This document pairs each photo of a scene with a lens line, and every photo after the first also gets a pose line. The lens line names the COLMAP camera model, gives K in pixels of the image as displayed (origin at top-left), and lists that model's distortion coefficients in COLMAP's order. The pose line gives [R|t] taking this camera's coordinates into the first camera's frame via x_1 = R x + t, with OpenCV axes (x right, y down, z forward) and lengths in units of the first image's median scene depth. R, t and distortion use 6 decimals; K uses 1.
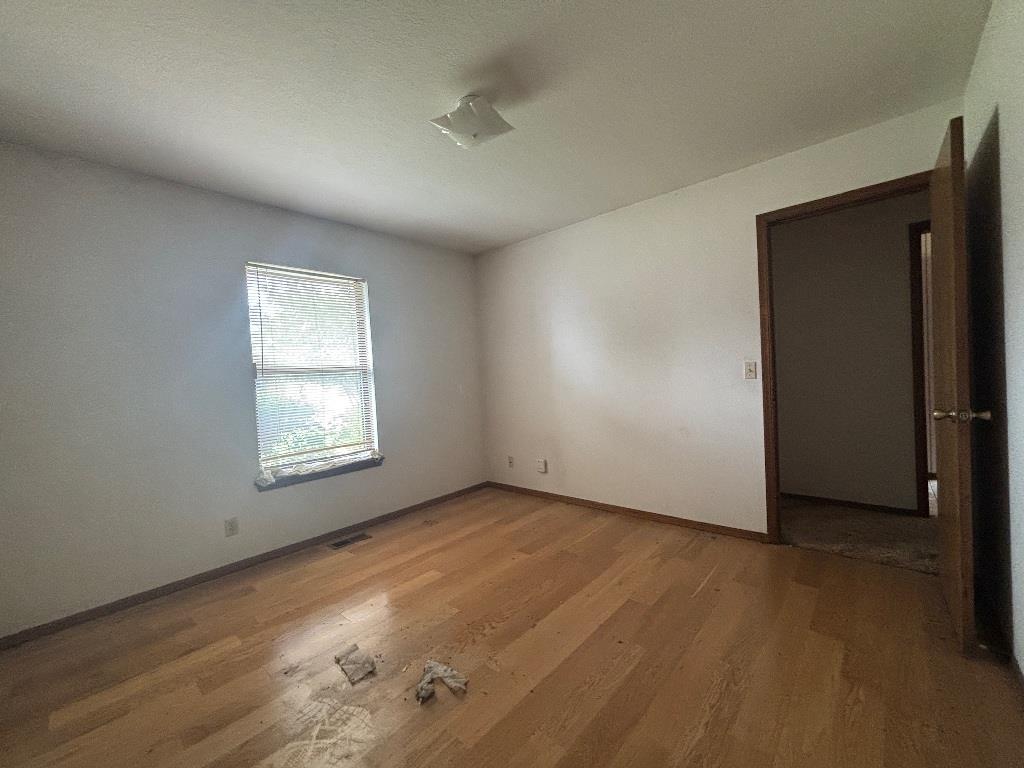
lens RADIAL K [[417.4, 0, 511.6], [0, 417.4, 384.3], [0, 0, 1]] dist [0.012788, 0.000039]
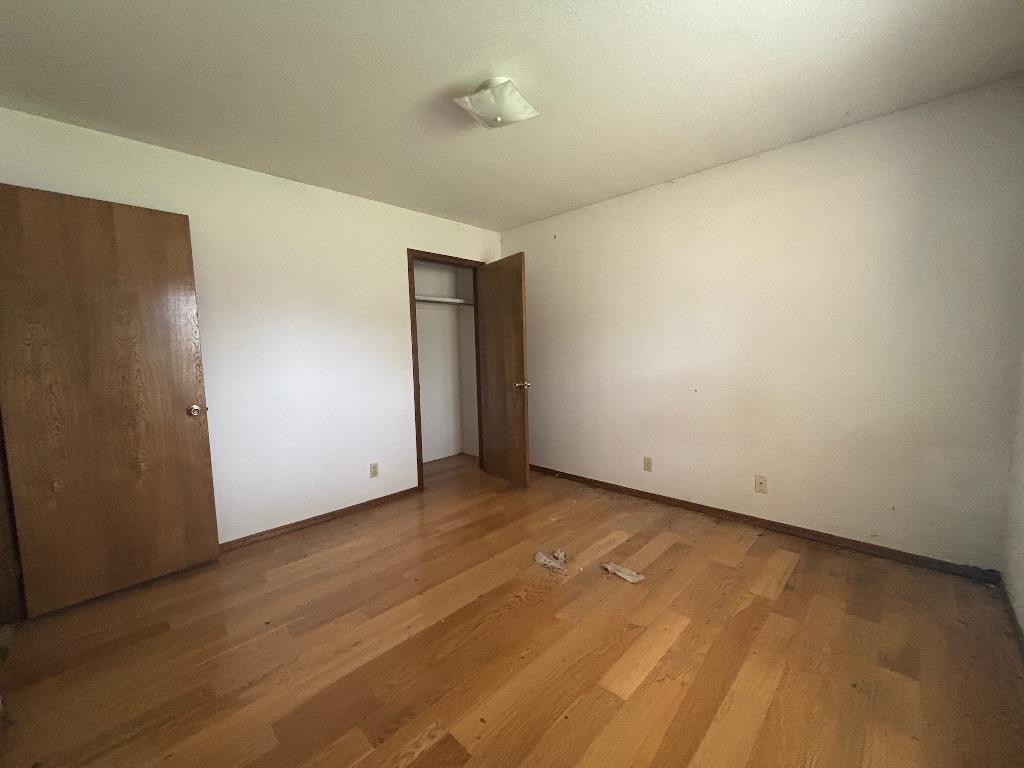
lens RADIAL K [[417.4, 0, 517.9], [0, 417.4, 382.9], [0, 0, 1]] dist [0.012788, 0.000039]
pose [[-0.996465, 0.073432, 0.040804, -0.082485], [0.077258, 0.991795, 0.101853, -0.045364], [-0.032990, 0.104645, -0.993962, 1.288559]]
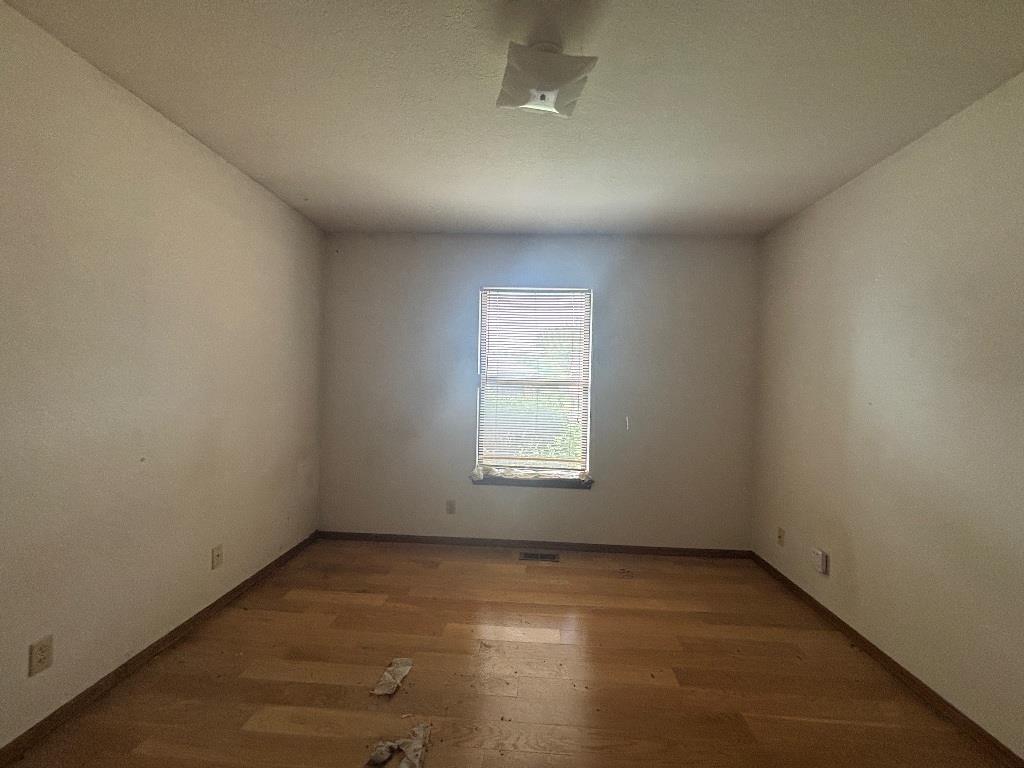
lens RADIAL K [[417.4, 0, 511.4], [0, 417.4, 376.9], [0, 0, 1]] dist [0.012788, 0.000039]
pose [[0.625997, 0.055485, -0.777849, 0.320098], [-0.078194, 0.996905, 0.008182, -0.052836], [0.775896, 0.055701, 0.628398, 0.309408]]
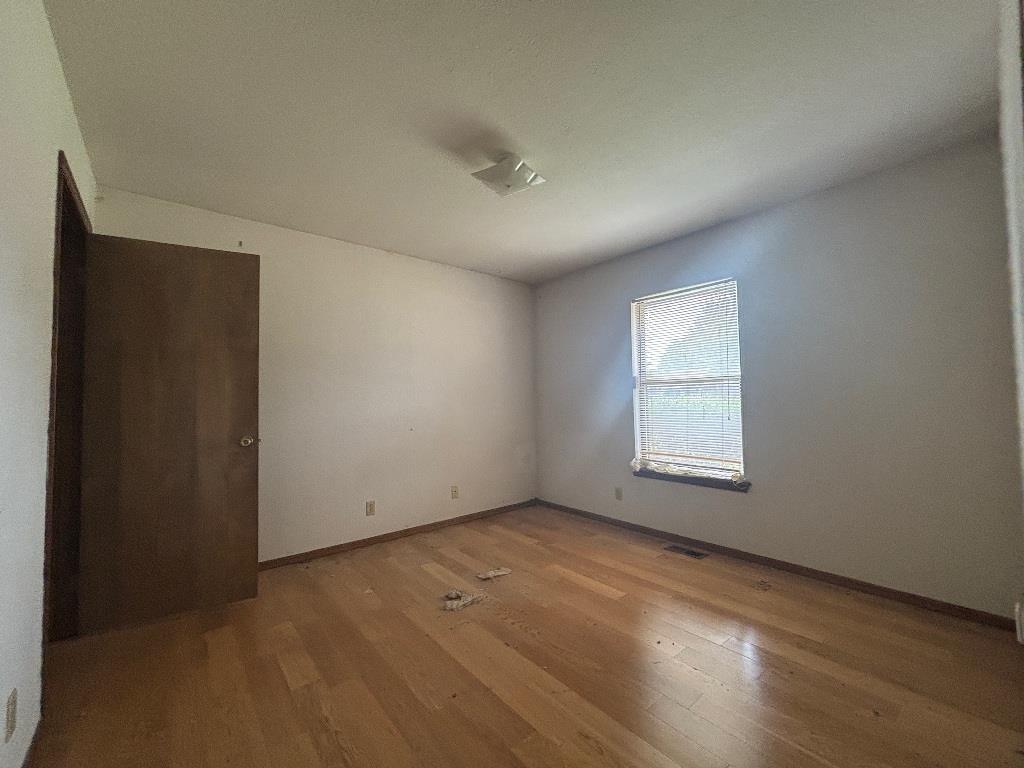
lens RADIAL K [[417.4, 0, 510.9], [0, 417.4, 385.2], [0, 0, 1]] dist [0.012788, 0.000039]
pose [[-0.144289, 0.018697, -0.989359, 0.666390], [-0.000105, 0.999821, 0.018910, -0.043158], [0.989536, 0.002832, -0.144261, 0.739680]]
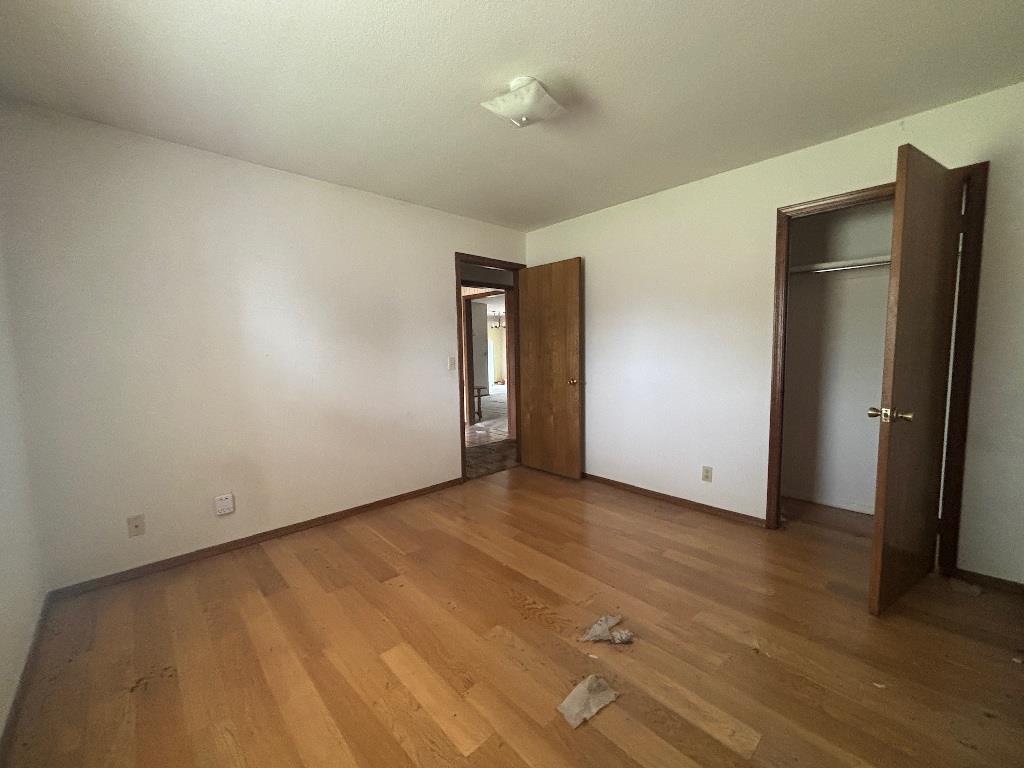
lens RADIAL K [[417.4, 0, 510.2], [0, 417.4, 384.7], [0, 0, 1]] dist [0.012788, 0.000039]
pose [[0.091957, -0.038642, 0.995013, -0.690081], [0.035413, 0.998742, 0.035514, -0.003512], [-0.995133, 0.031970, 0.093209, 0.606137]]
